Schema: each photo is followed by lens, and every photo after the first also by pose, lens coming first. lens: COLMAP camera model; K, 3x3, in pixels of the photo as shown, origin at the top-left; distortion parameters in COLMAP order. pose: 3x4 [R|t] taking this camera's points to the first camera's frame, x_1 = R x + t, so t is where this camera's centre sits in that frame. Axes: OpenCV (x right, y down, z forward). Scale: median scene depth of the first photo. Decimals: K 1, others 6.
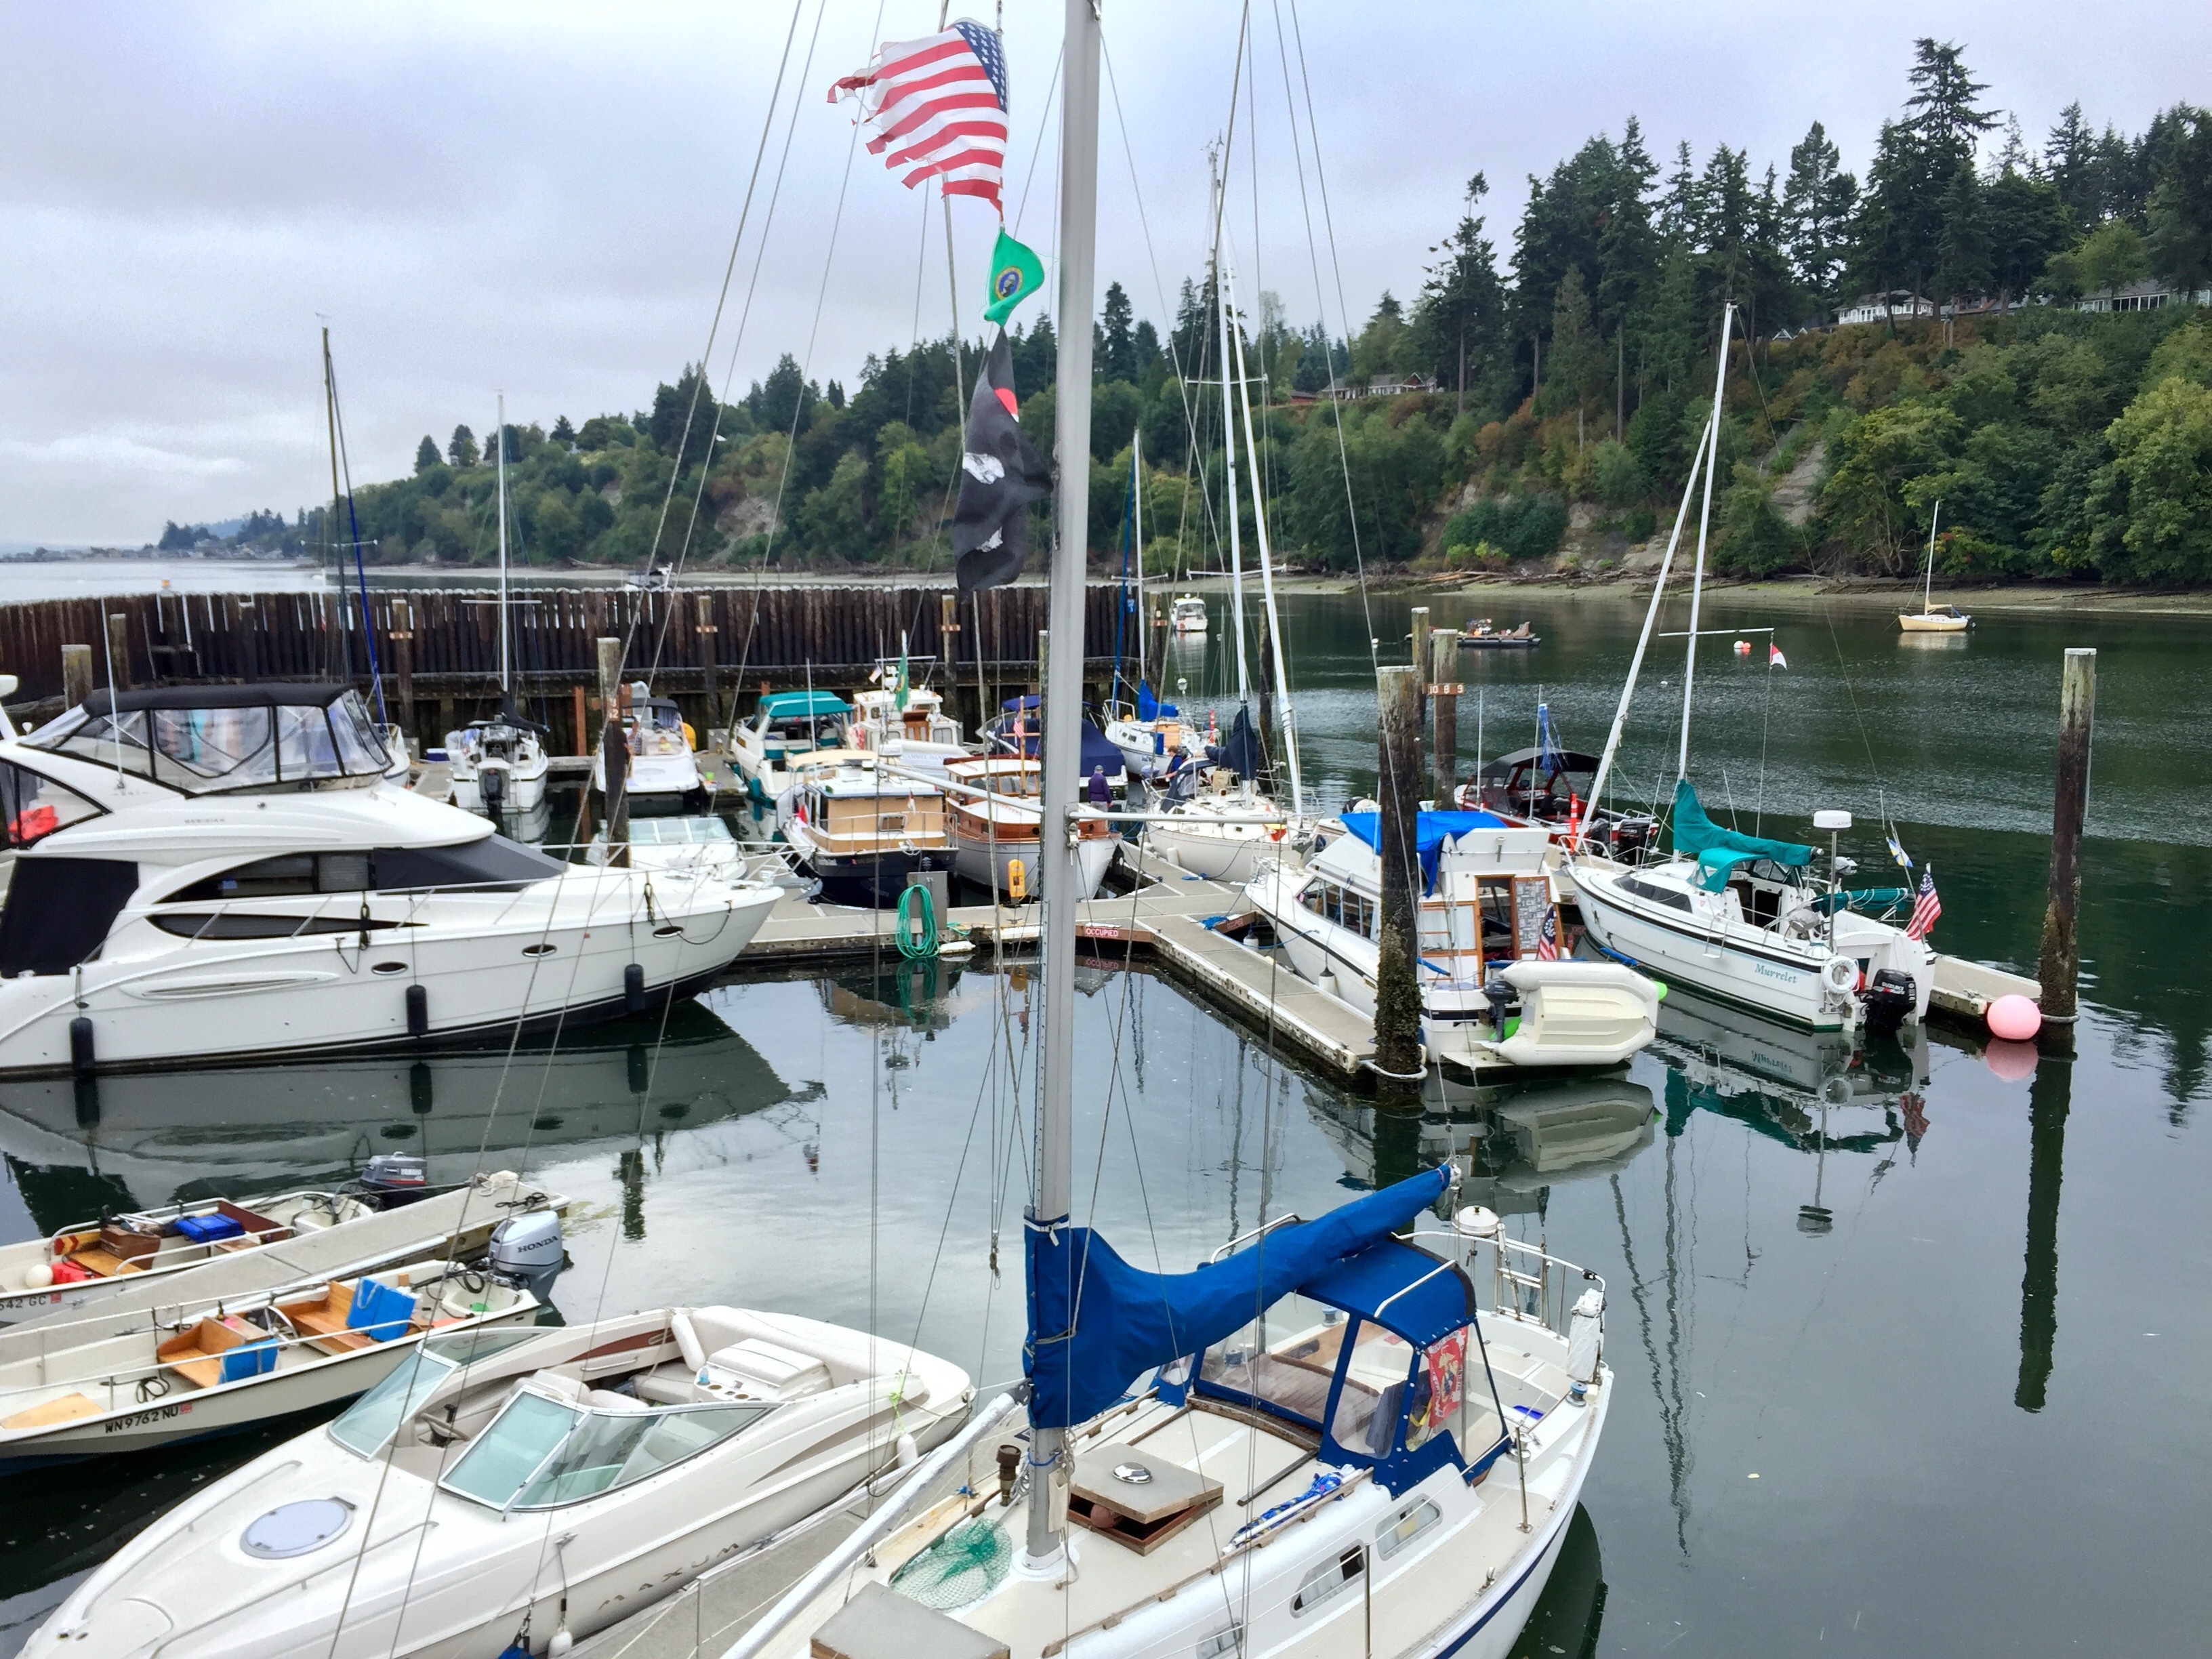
lens RADIAL K [[1919.7, 0, 1108.2], [0, 1919.7, 800.2], [0, 0, 1]] dist [0.086218, -0.104994]
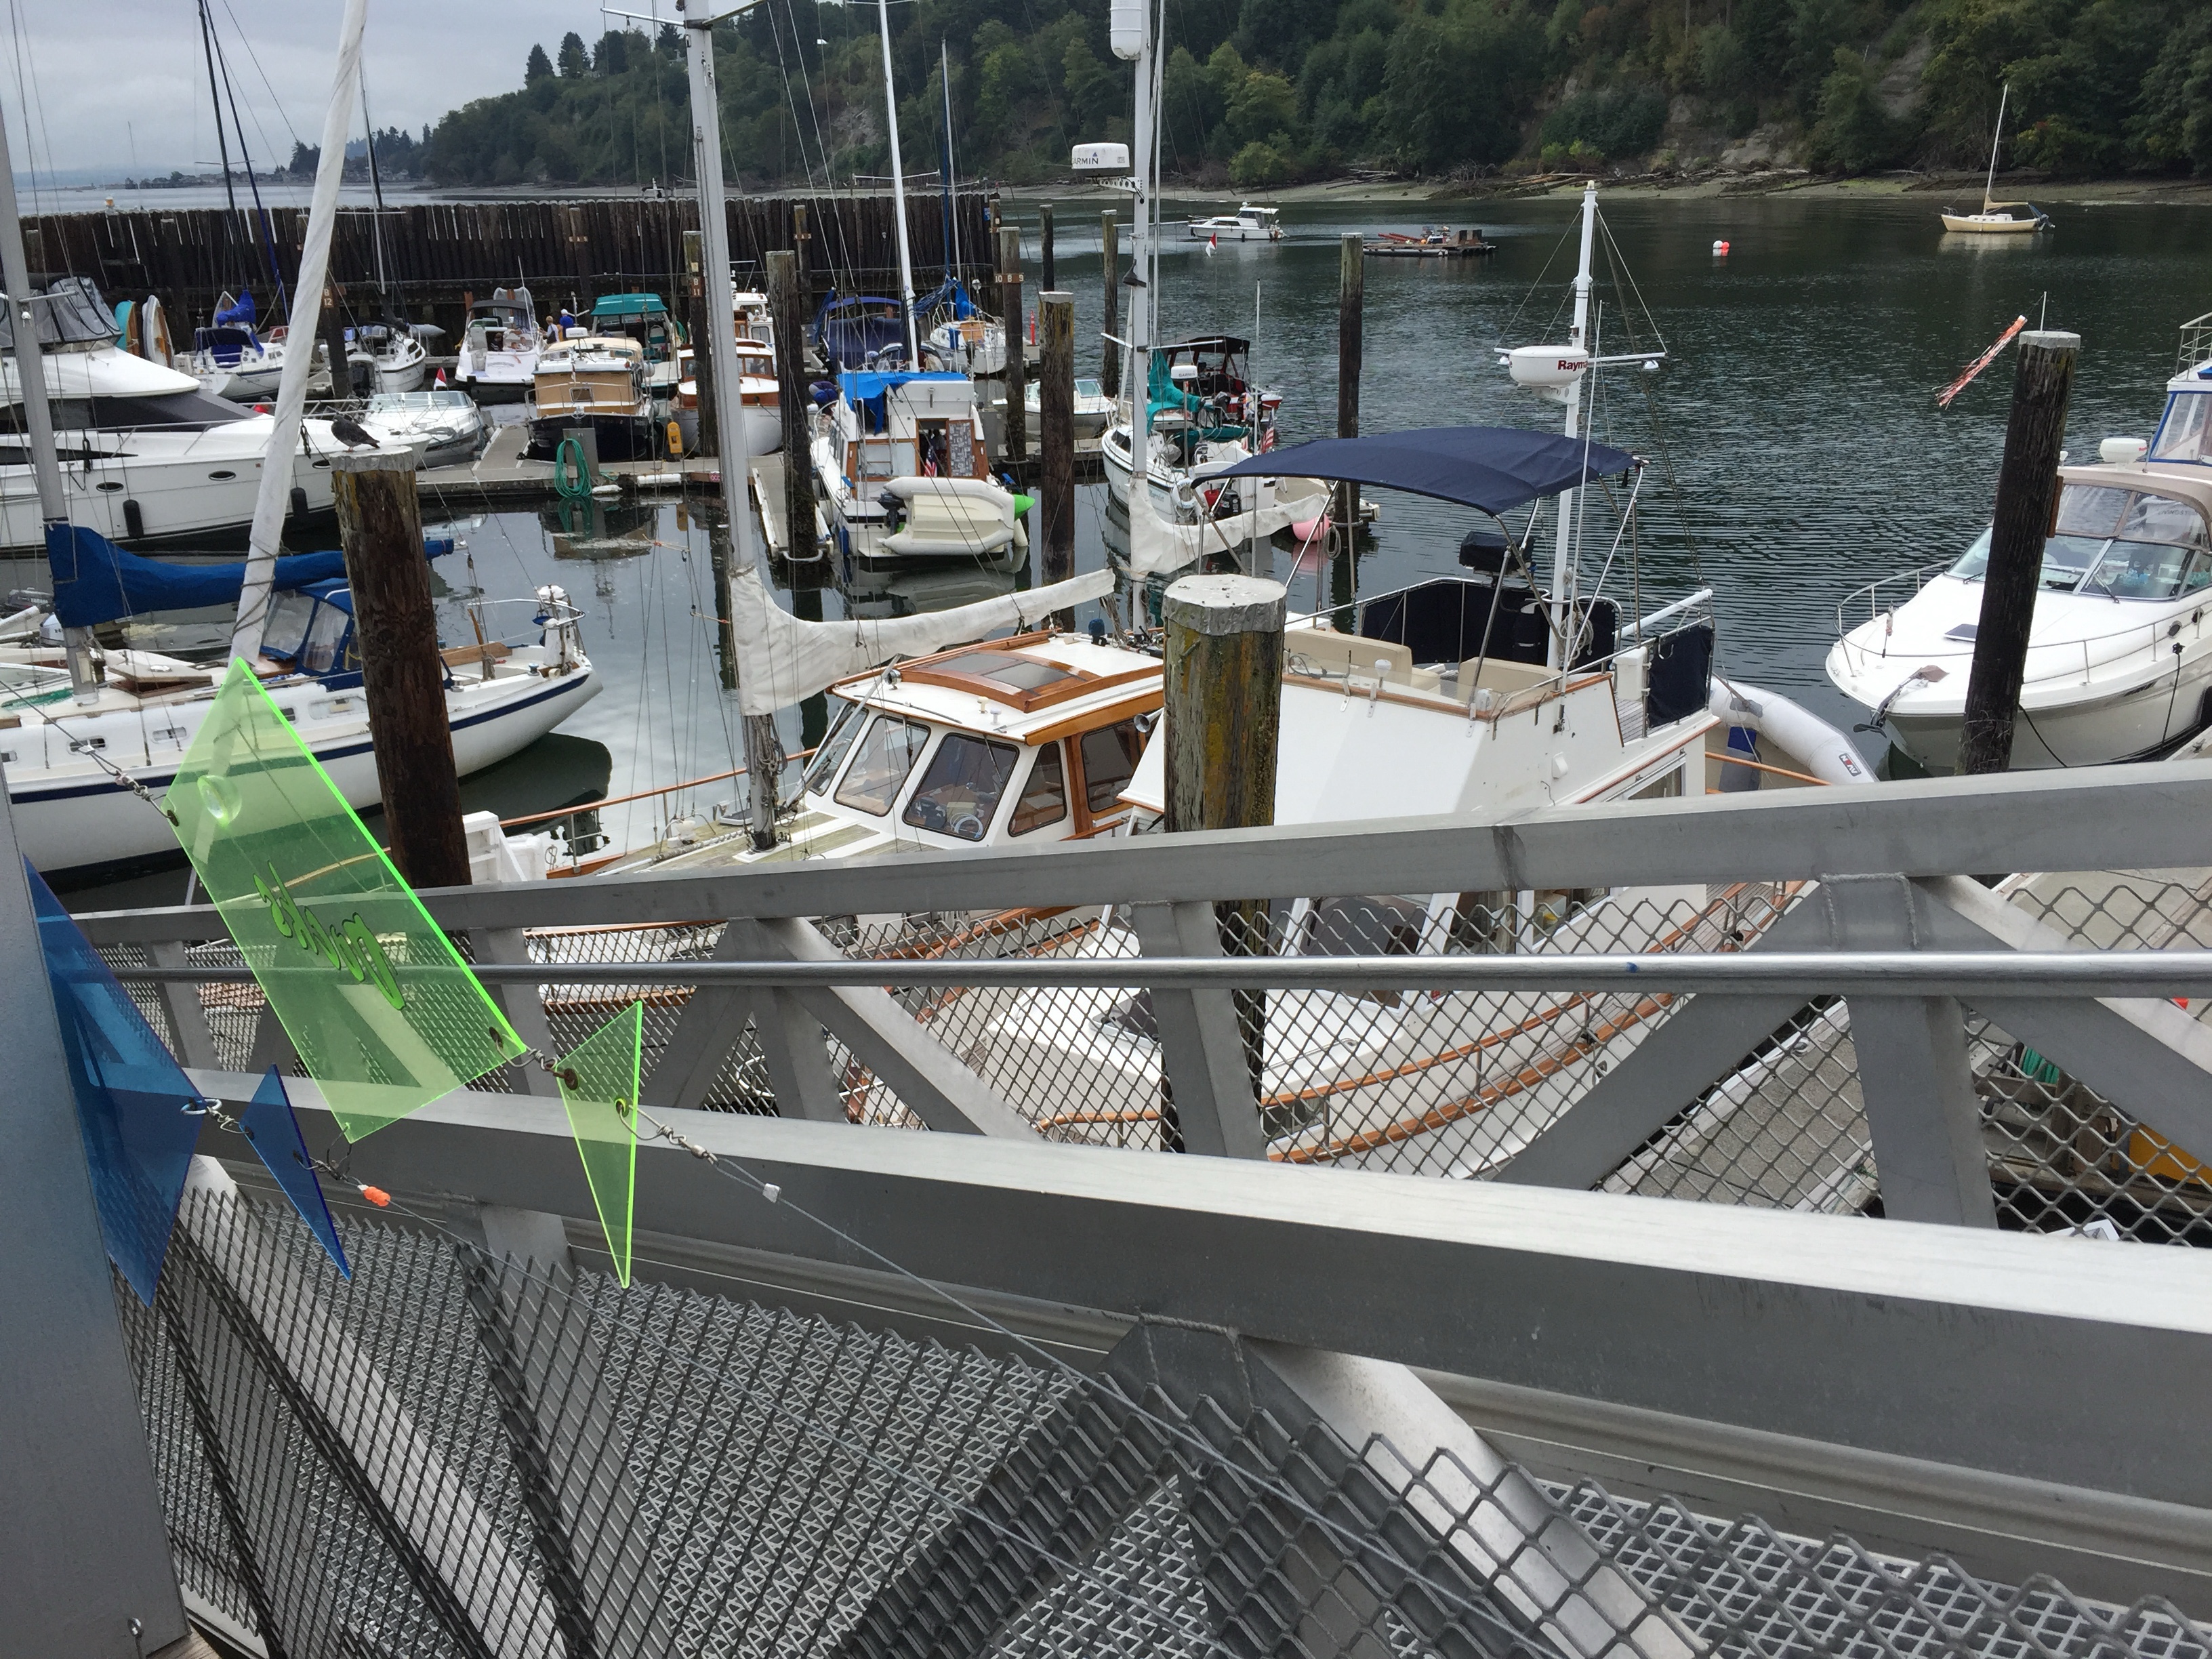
lens RADIAL K [[1919.7, 0, 1113.9], [0, 1919.7, 804.0], [0, 0, 1]] dist [0.086218, -0.104994]
pose [[0.997468, 0.006530, -0.070815, 0.037840], [0.007148, 0.981528, 0.191186, 0.004171], [0.070755, -0.191208, 0.978996, -0.029591]]
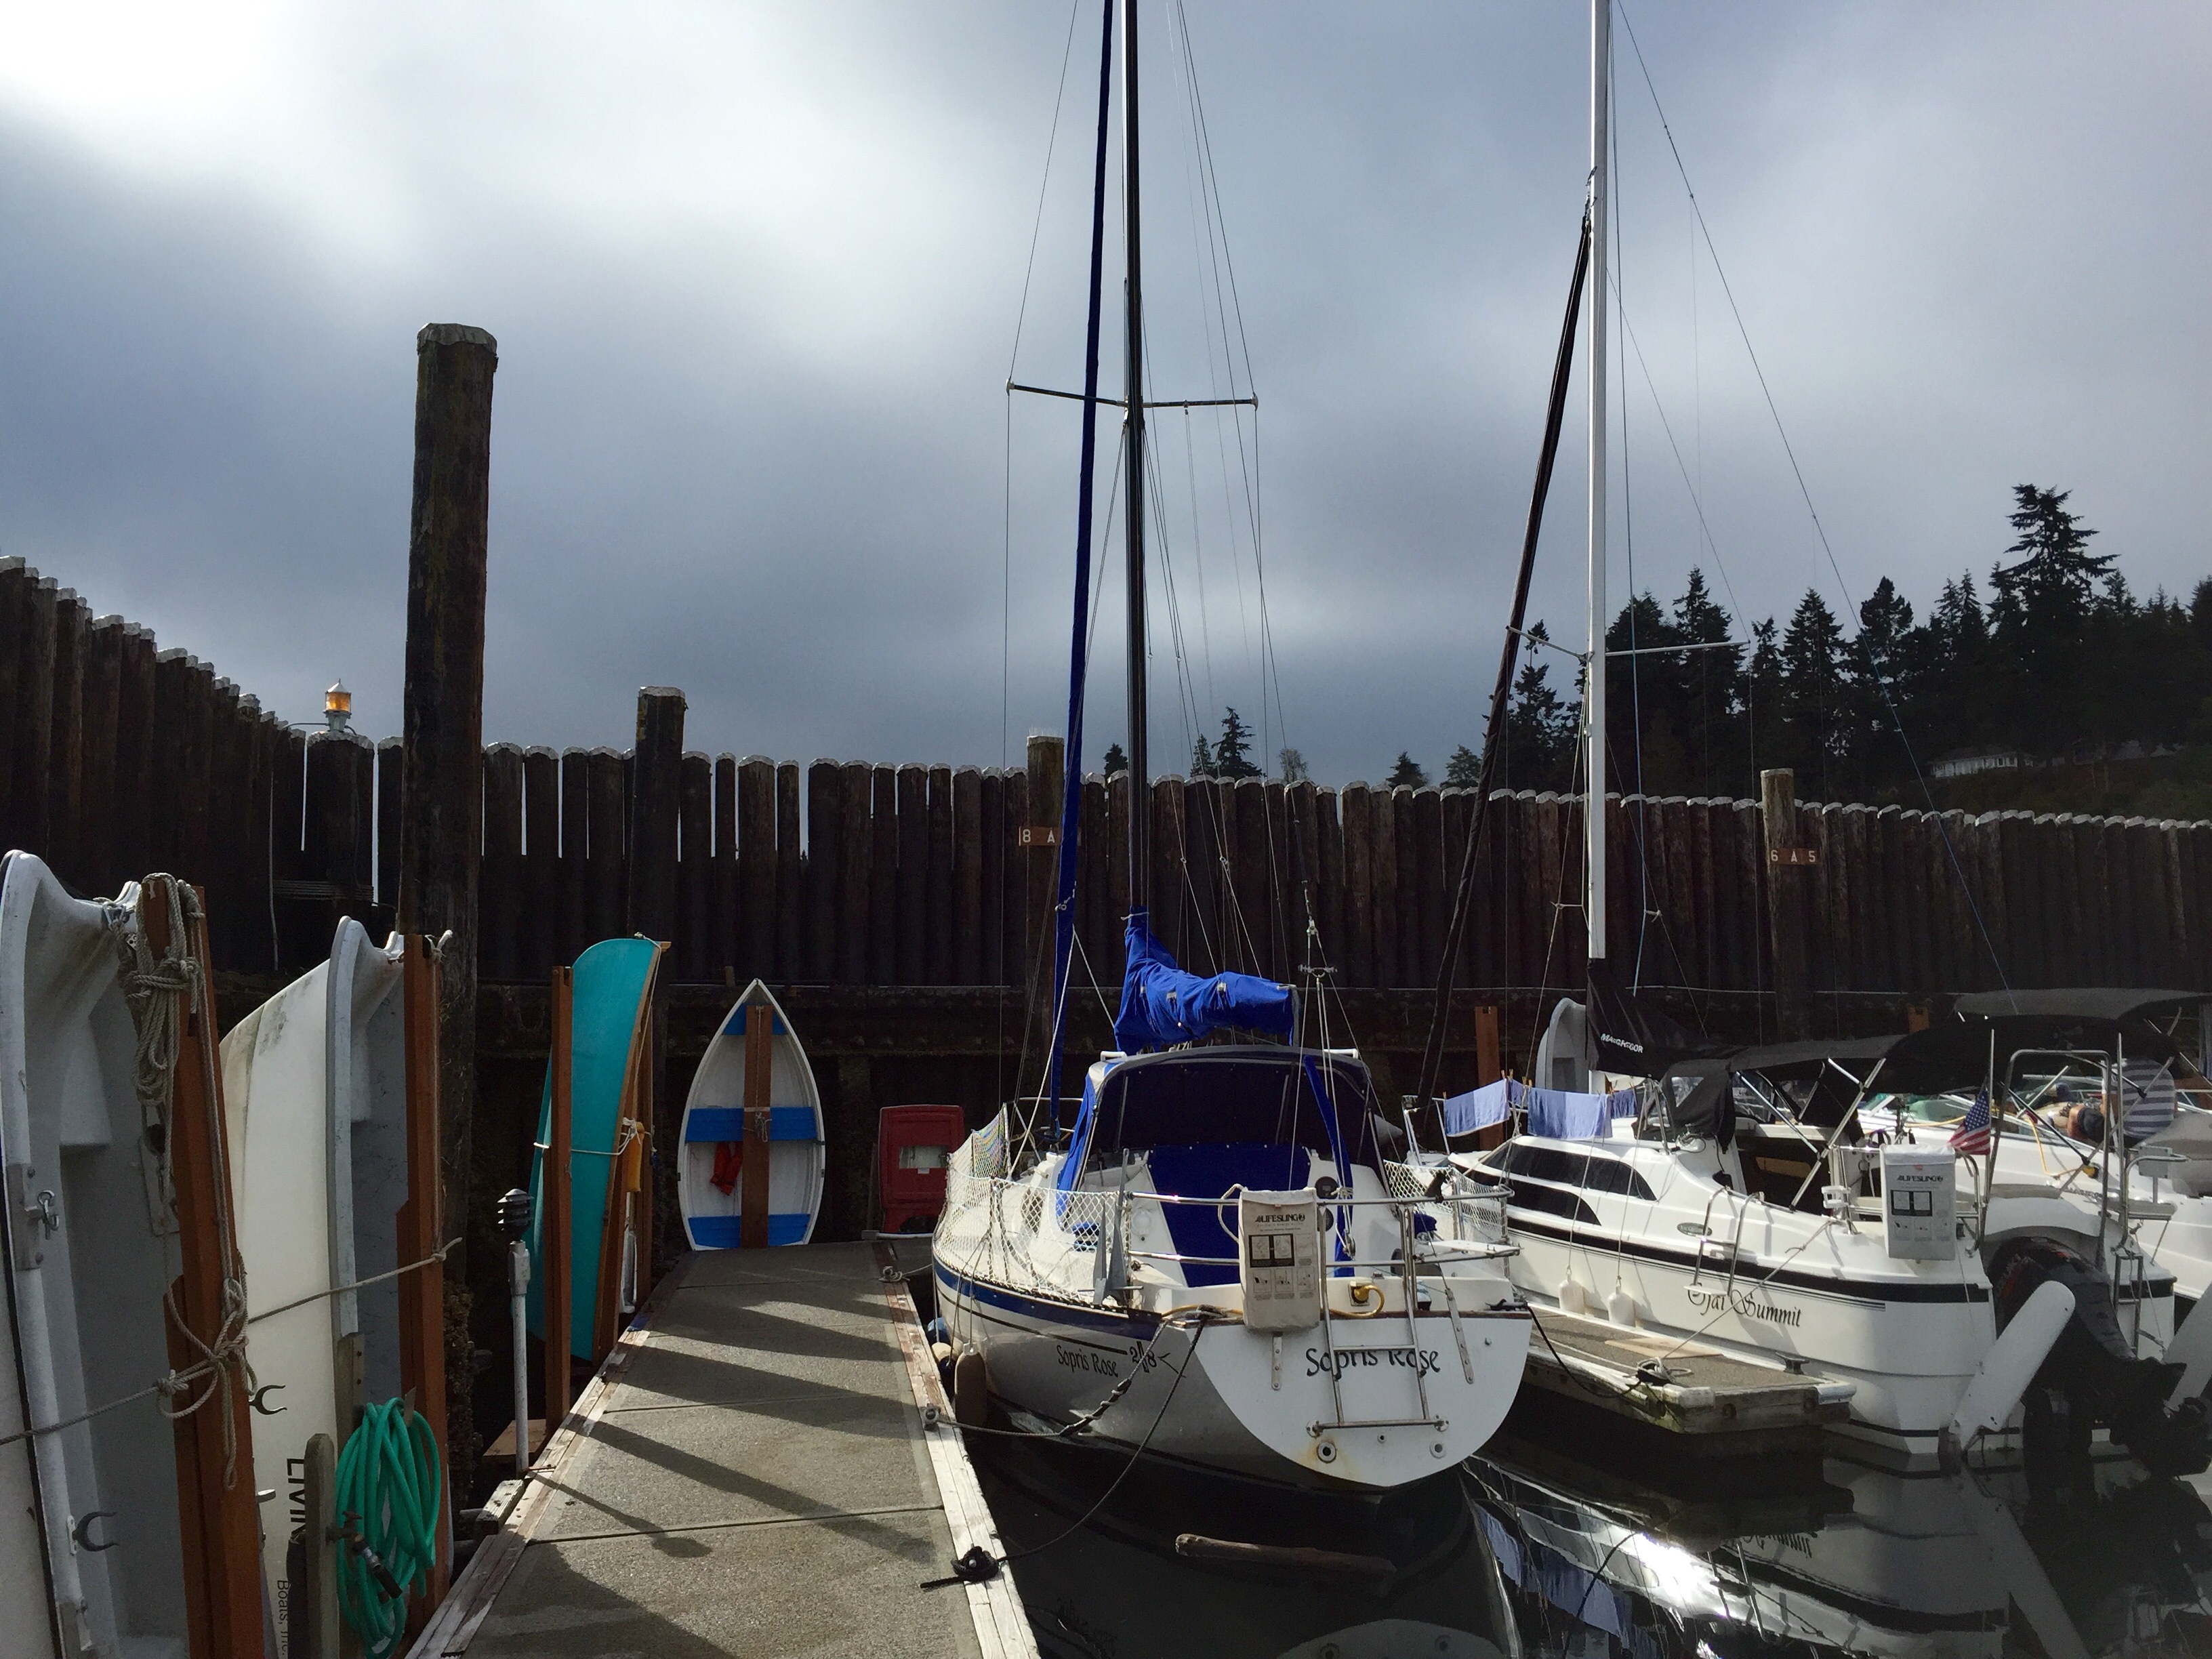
lens RADIAL K [[1919.7, 0, 1111.8], [0, 1919.7, 811.5], [0, 0, 1]] dist [0.086218, -0.104994]
pose [[0.998860, 0.008947, 0.046894, -0.072329], [0.002815, 0.969536, -0.244935, -0.001587], [-0.047657, 0.244787, 0.968405, 0.132788]]
